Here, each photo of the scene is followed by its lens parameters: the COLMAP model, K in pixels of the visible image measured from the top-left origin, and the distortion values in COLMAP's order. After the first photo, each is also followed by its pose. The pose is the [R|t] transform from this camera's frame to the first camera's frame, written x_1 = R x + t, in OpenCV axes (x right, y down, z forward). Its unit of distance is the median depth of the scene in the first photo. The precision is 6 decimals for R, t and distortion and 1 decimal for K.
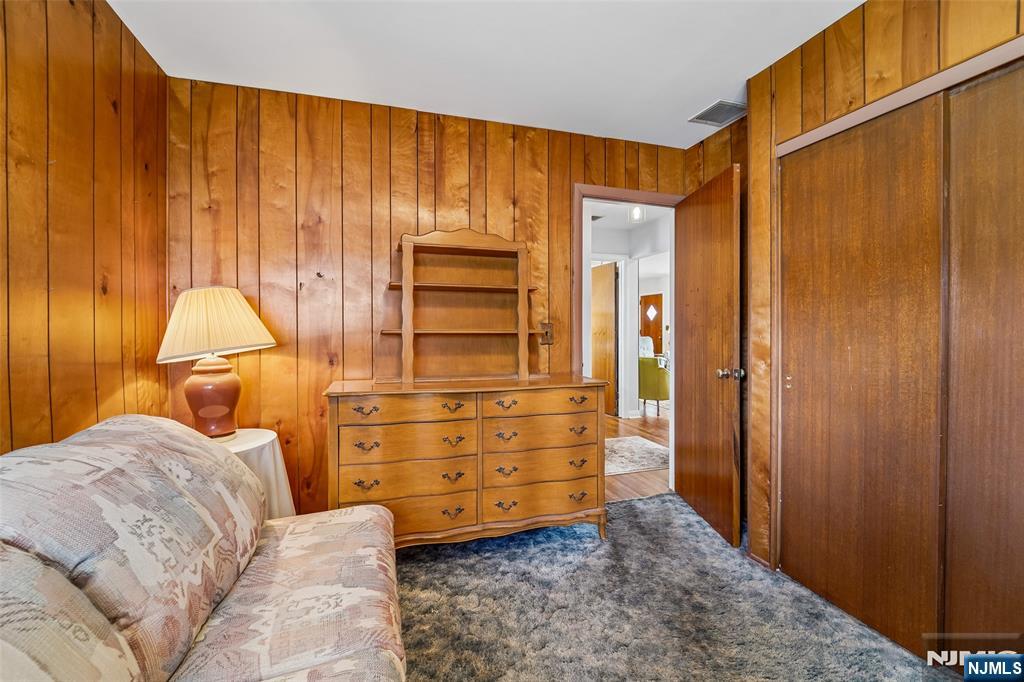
lens RADIAL K [[418.8, 0, 511.3], [0, 418.8, 342.9], [0, 0, 1]] dist [-0.011306, -0.000598]
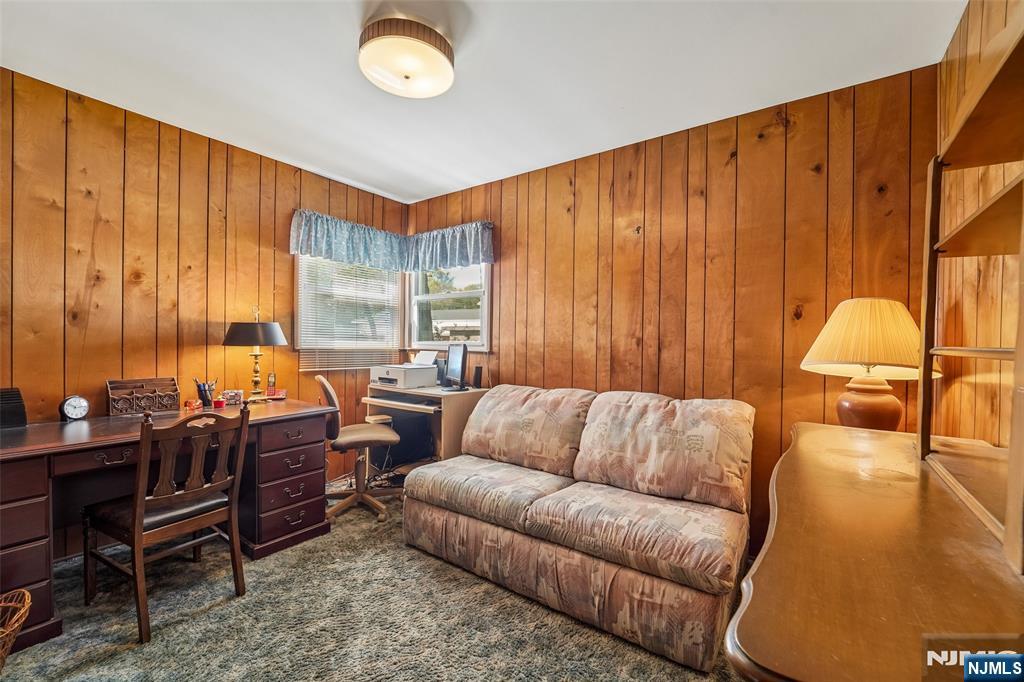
lens RADIAL K [[418.8, 0, 511.3], [0, 418.8, 342.9], [0, 0, 1]] dist [-0.011306, -0.000598]
pose [[-0.798454, 0.003288, -0.602046, 0.686646], [-0.021287, 0.999206, 0.033689, -0.074663], [0.601679, 0.039715, -0.797750, 1.792188]]
